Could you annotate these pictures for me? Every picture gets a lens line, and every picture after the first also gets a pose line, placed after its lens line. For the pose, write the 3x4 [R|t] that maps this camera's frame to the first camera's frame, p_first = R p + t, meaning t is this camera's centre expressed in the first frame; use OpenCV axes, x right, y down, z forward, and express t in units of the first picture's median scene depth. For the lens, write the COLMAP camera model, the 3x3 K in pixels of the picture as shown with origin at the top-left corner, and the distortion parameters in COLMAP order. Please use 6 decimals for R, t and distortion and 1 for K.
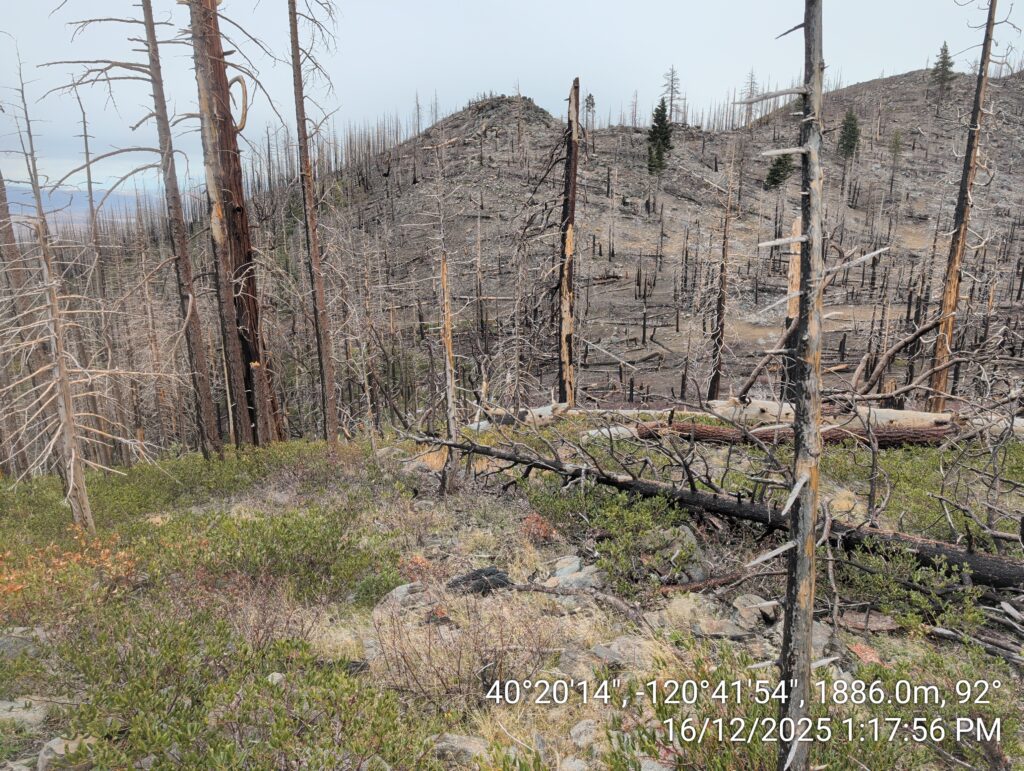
lens RADIAL K [[728.3, 0, 512.6], [0, 728.3, 390.4], [0, 0, 1]] dist [0.037209, -0.030334]
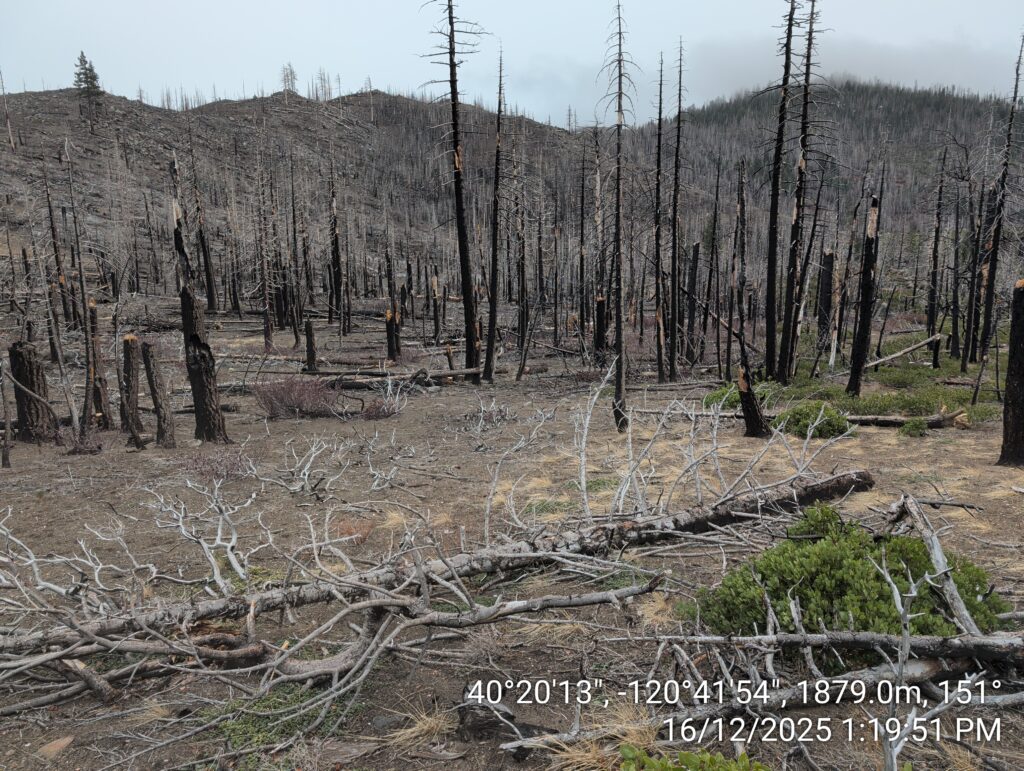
lens RADIAL K [[728.3, 0, 518.6], [0, 728.3, 386.6], [0, 0, 1]] dist [0.037209, -0.030334]
pose [[0.611457, -0.149828, 0.776963, 0.518403], [0.203969, 0.978572, 0.028185, 0.044930], [-0.764537, 0.141242, 0.628915, 0.269173]]
